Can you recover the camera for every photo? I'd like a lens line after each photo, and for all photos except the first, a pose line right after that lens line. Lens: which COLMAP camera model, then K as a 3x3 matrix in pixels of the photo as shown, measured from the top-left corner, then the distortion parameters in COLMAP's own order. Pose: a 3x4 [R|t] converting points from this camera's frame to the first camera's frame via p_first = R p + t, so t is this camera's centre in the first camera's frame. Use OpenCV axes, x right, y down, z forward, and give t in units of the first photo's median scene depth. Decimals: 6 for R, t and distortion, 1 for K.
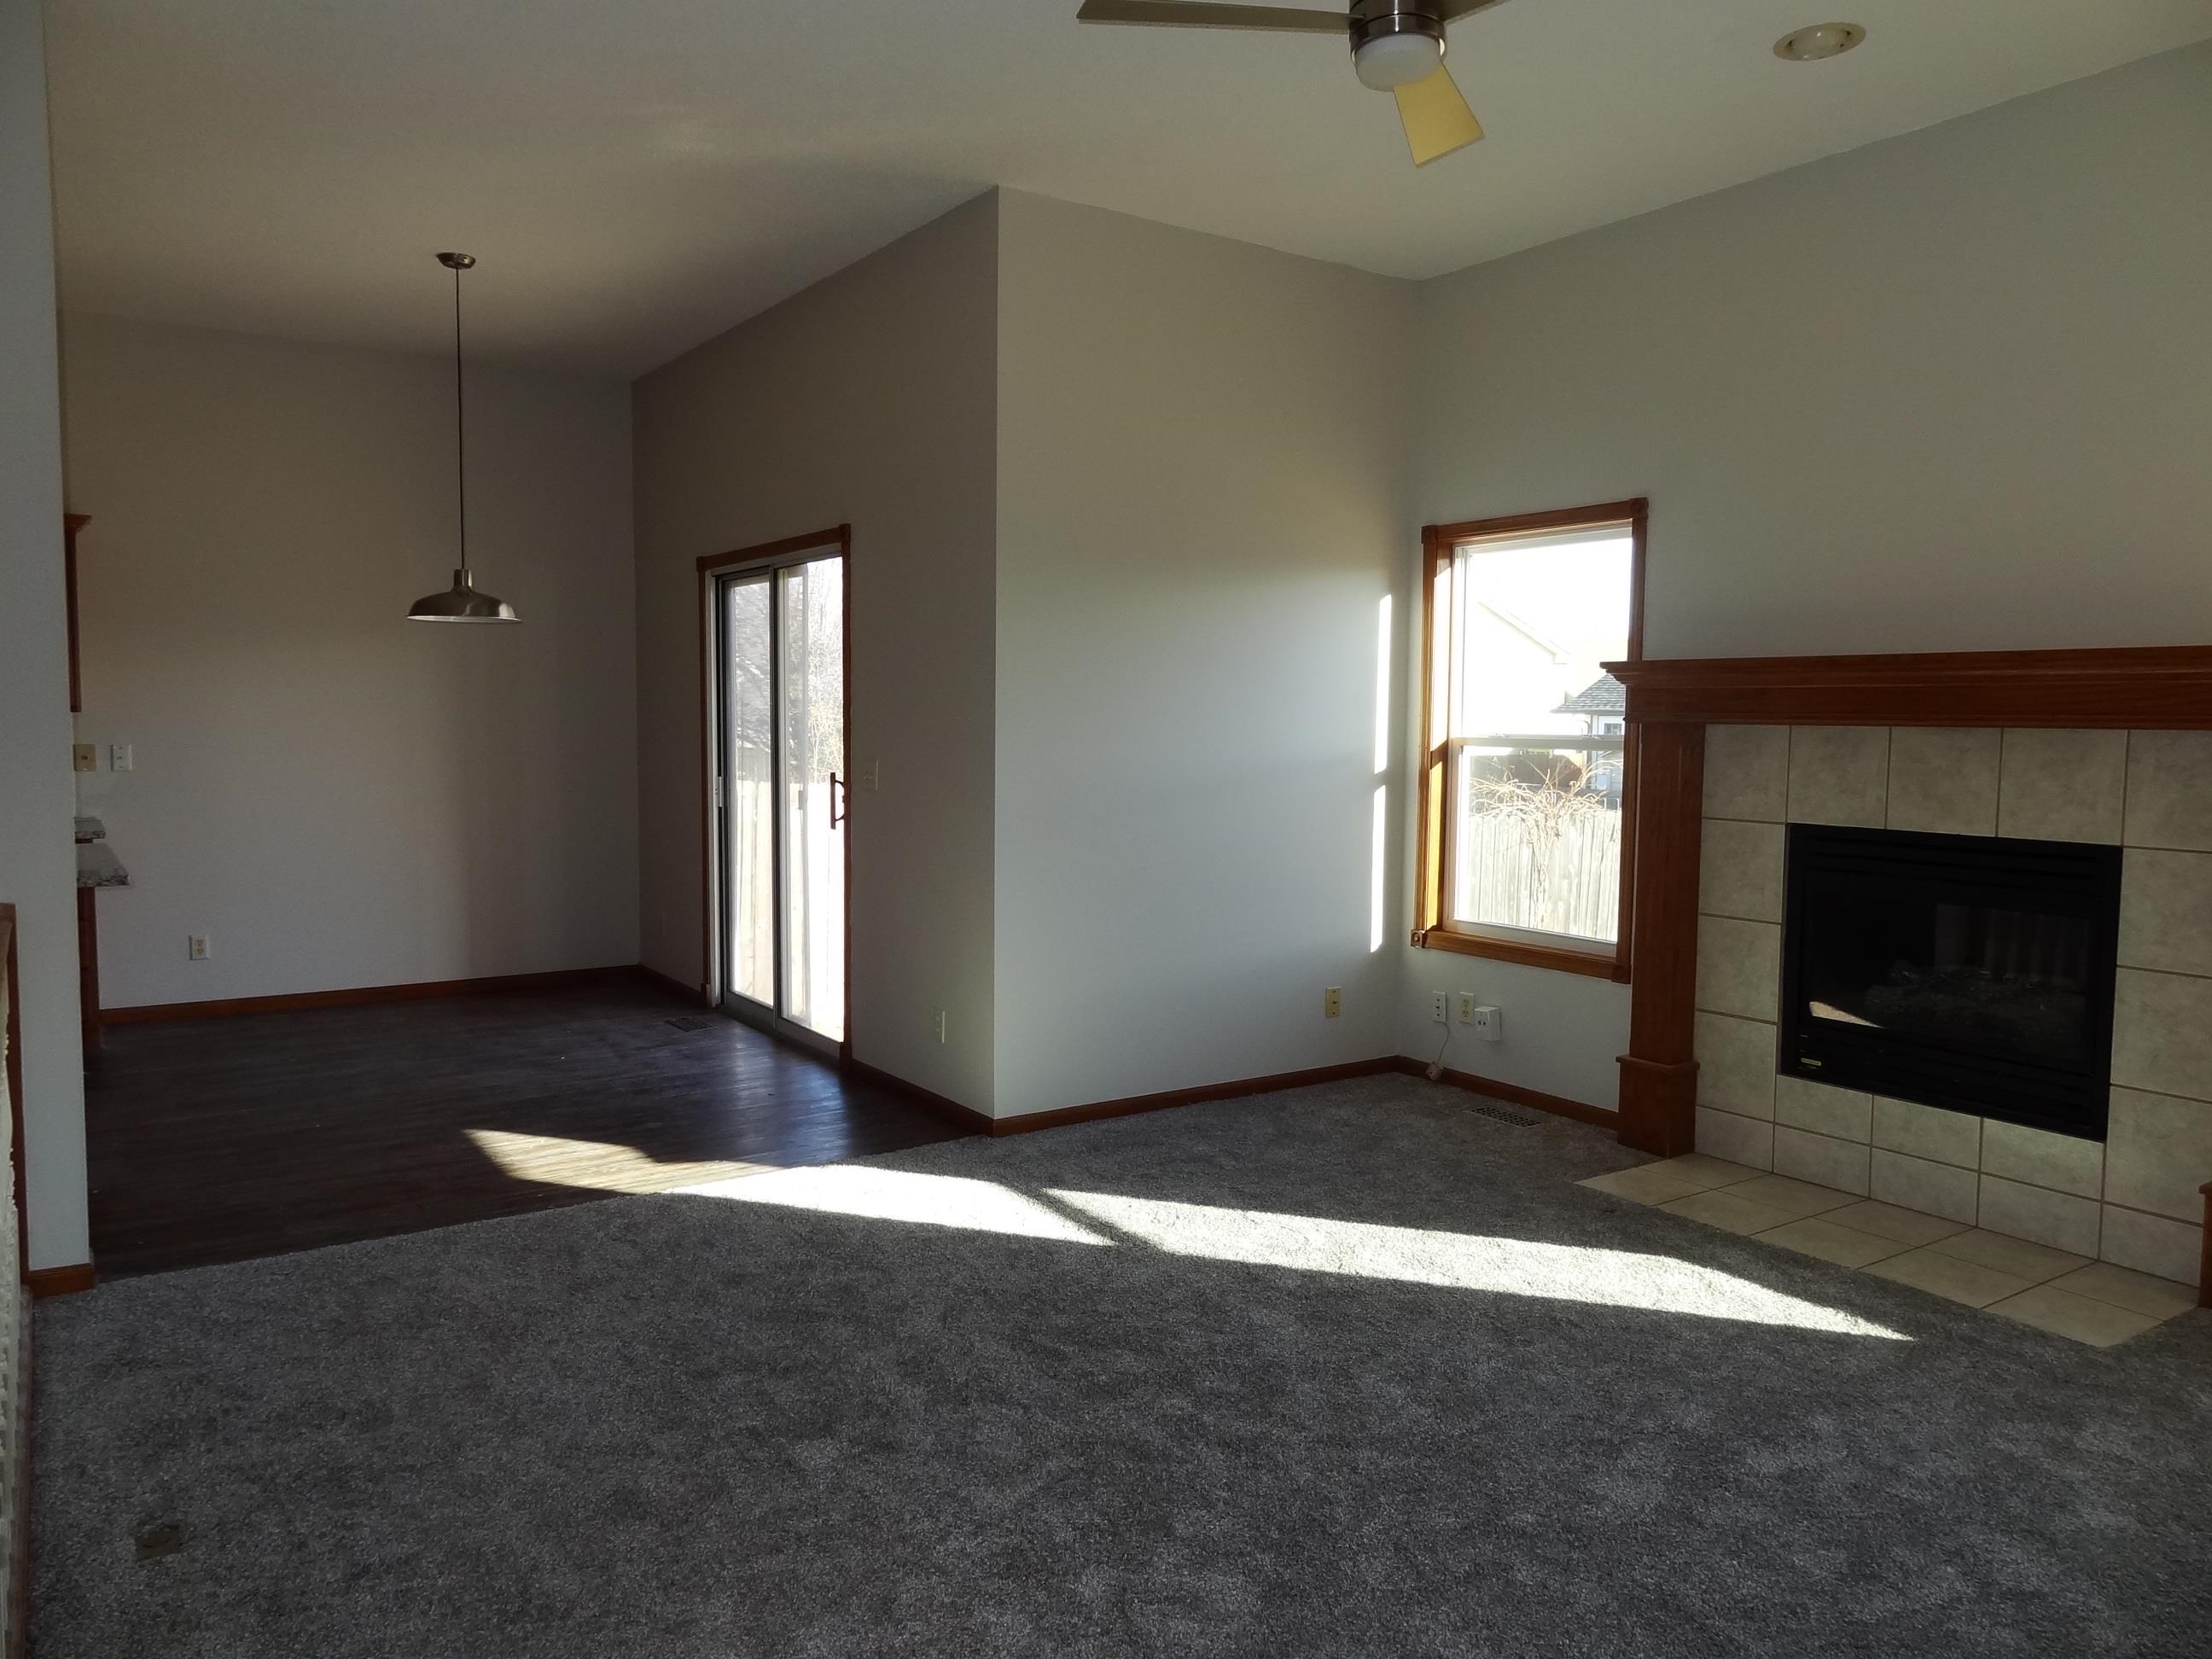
lens RADIAL K [[1550.2, 0, 1104.9], [0, 1550.2, 824.0], [0, 0, 1]] dist [-0.003576, 0.012121]
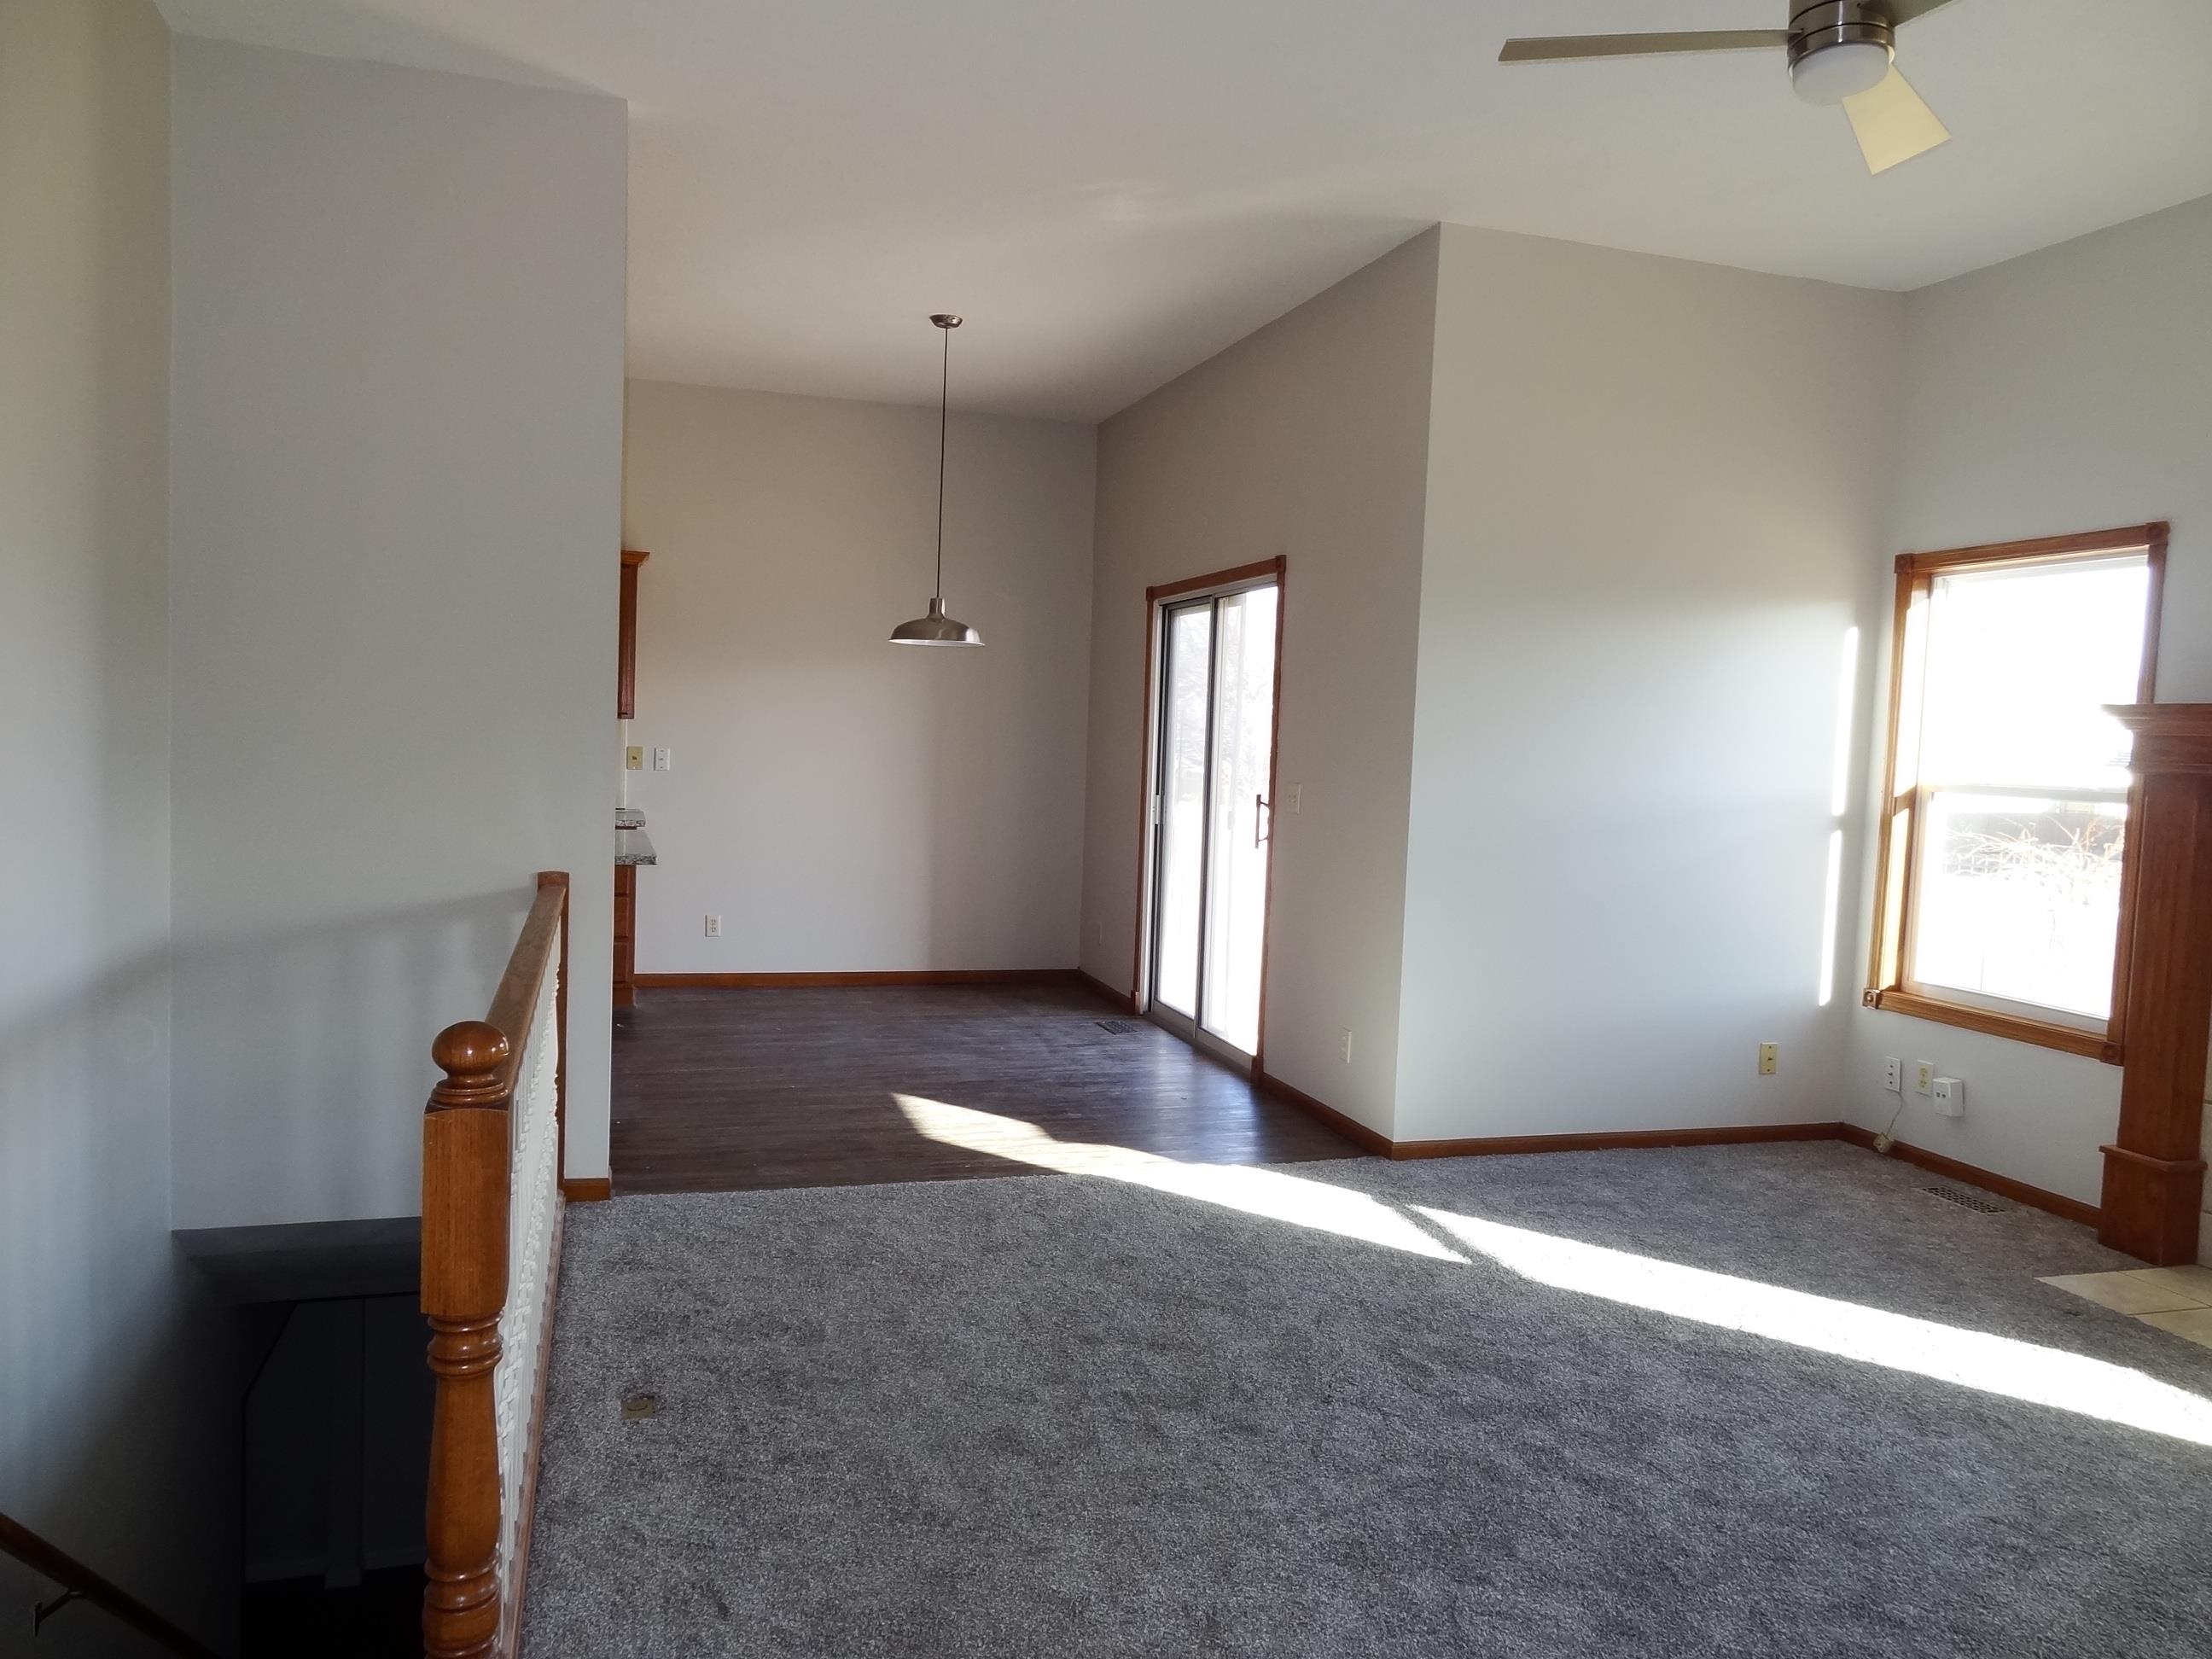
lens RADIAL K [[1548.8, 0, 1106.0], [0, 1548.8, 829.5], [0, 0, 1]] dist [0.003717, 0.009420]
pose [[0.956934, 0.046614, -0.286540, 0.032649], [-0.051341, 0.998641, -0.009003, 0.006231], [0.285731, 0.023326, 0.958026, -0.029311]]
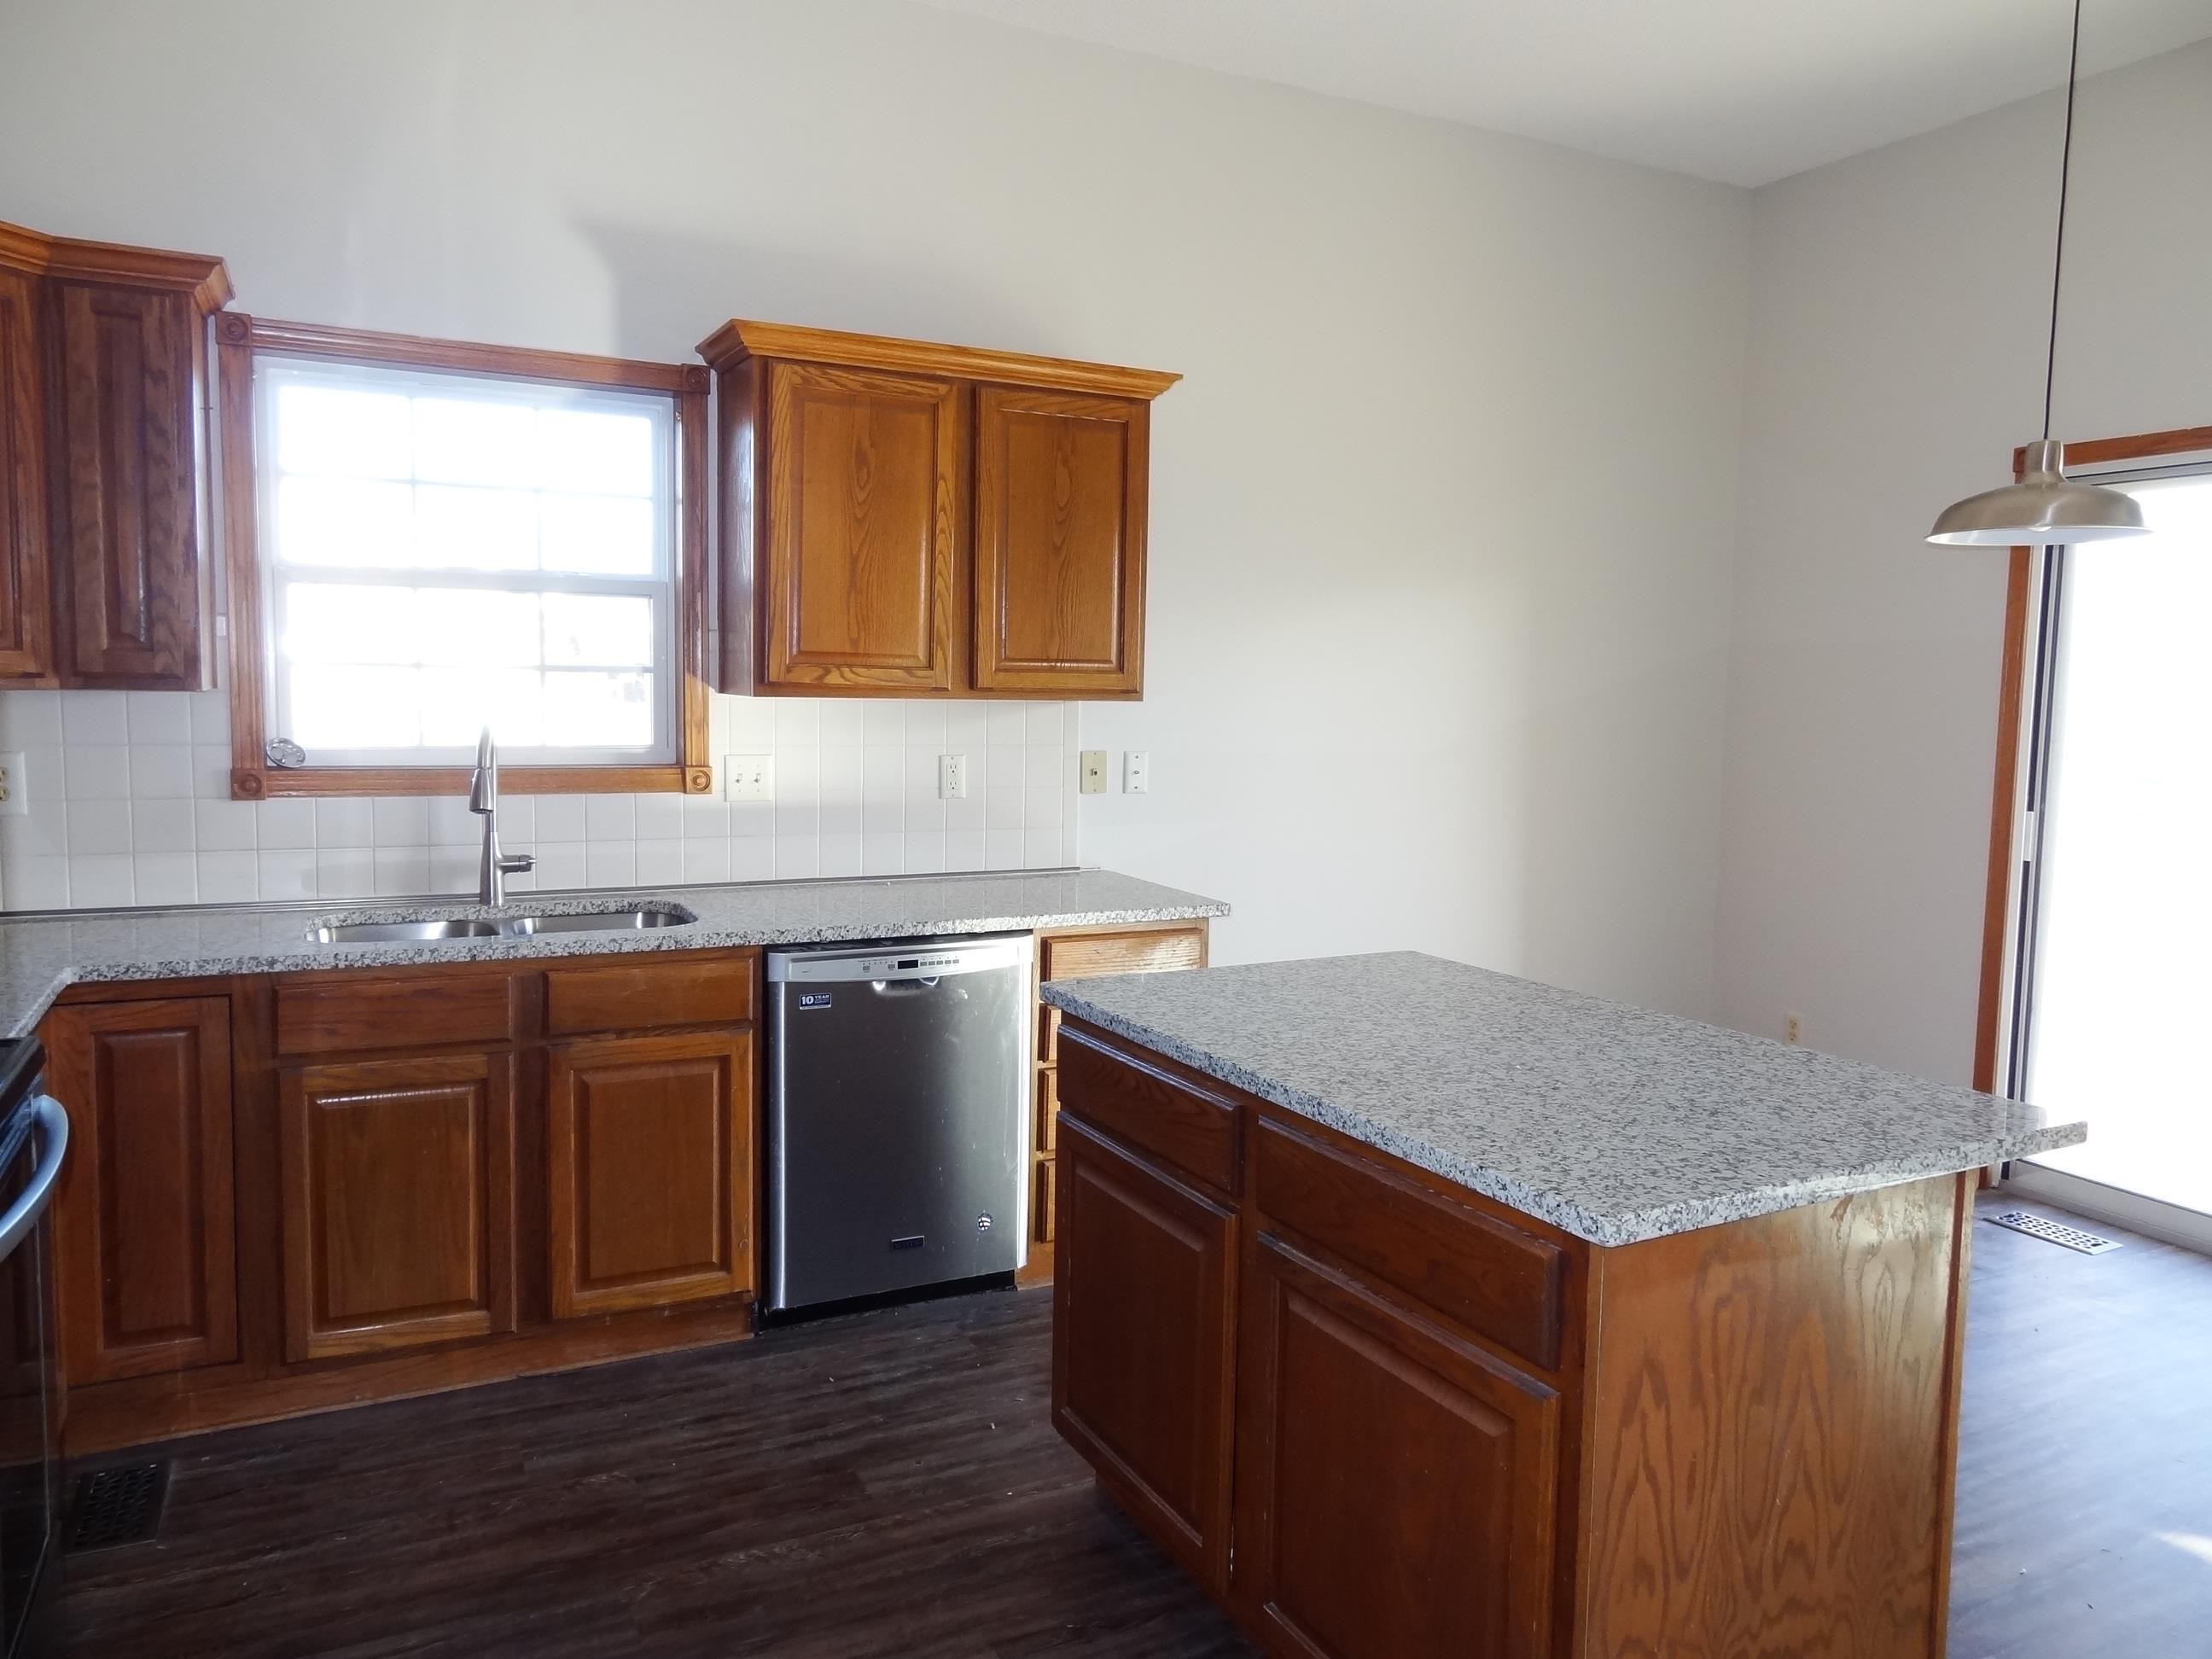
lens RADIAL K [[1557.8, 0, 1106.0], [0, 1557.8, 829.5], [0, 0, 1]] dist [-0.002645, 0.010283]
pose [[0.991401, 0.023666, -0.128705, -0.846033], [-0.020071, 0.999373, 0.029158, -0.055768], [0.129314, -0.026324, 0.991254, 0.561788]]
